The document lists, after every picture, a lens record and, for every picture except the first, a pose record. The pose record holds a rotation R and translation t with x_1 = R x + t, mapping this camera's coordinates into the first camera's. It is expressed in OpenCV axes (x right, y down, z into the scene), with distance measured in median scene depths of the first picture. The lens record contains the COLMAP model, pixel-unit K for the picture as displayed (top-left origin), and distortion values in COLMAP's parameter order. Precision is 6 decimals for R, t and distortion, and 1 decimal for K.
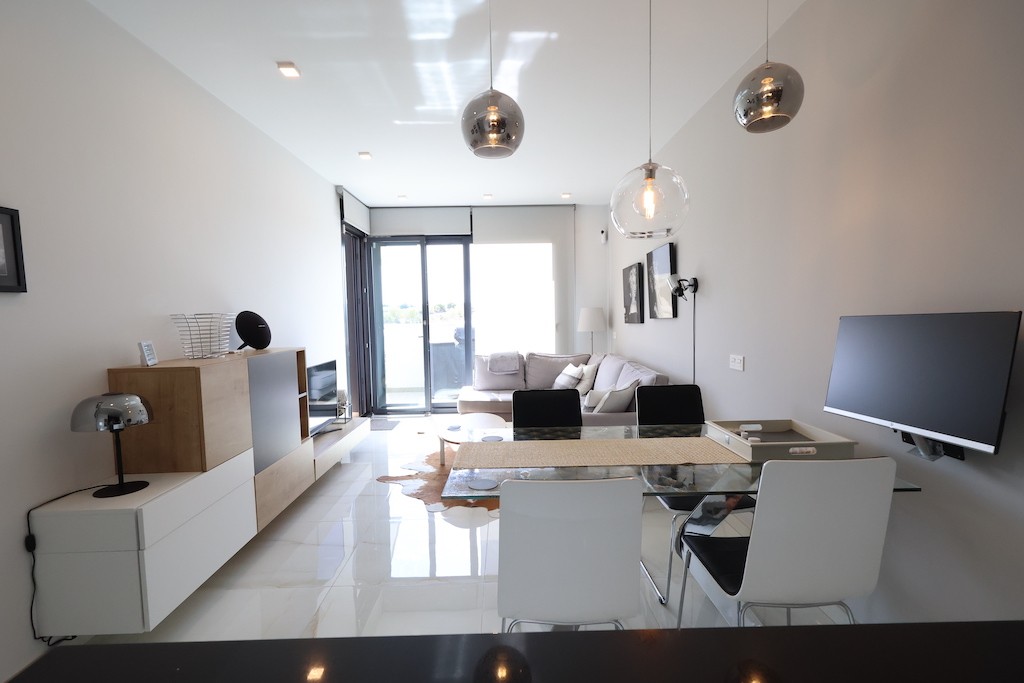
lens RADIAL K [[475.1, 0, 512.0], [0, 475.1, 341.5], [0, 0, 1]] dist [0.008175, -0.000214]
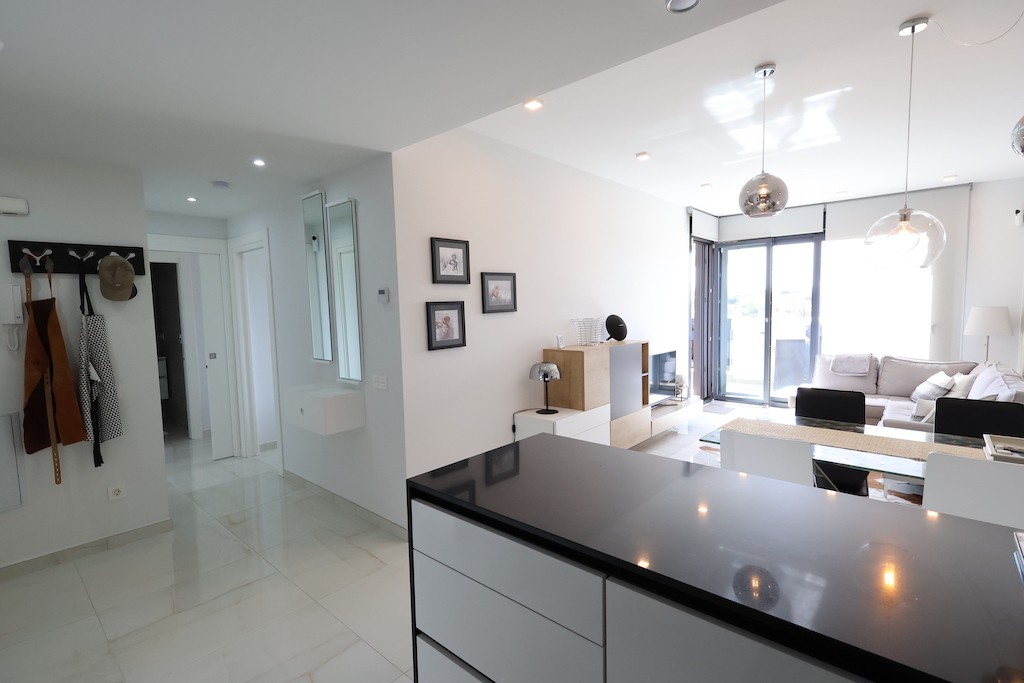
lens RADIAL K [[475.1, 0, 512.0], [0, 475.1, 341.5], [0, 0, 1]] dist [0.008175, -0.000214]
pose [[0.735898, 0.052829, -0.675029, 0.165211], [-0.033856, 0.998575, 0.041241, -0.022889], [0.676246, -0.007496, 0.736638, -0.234010]]
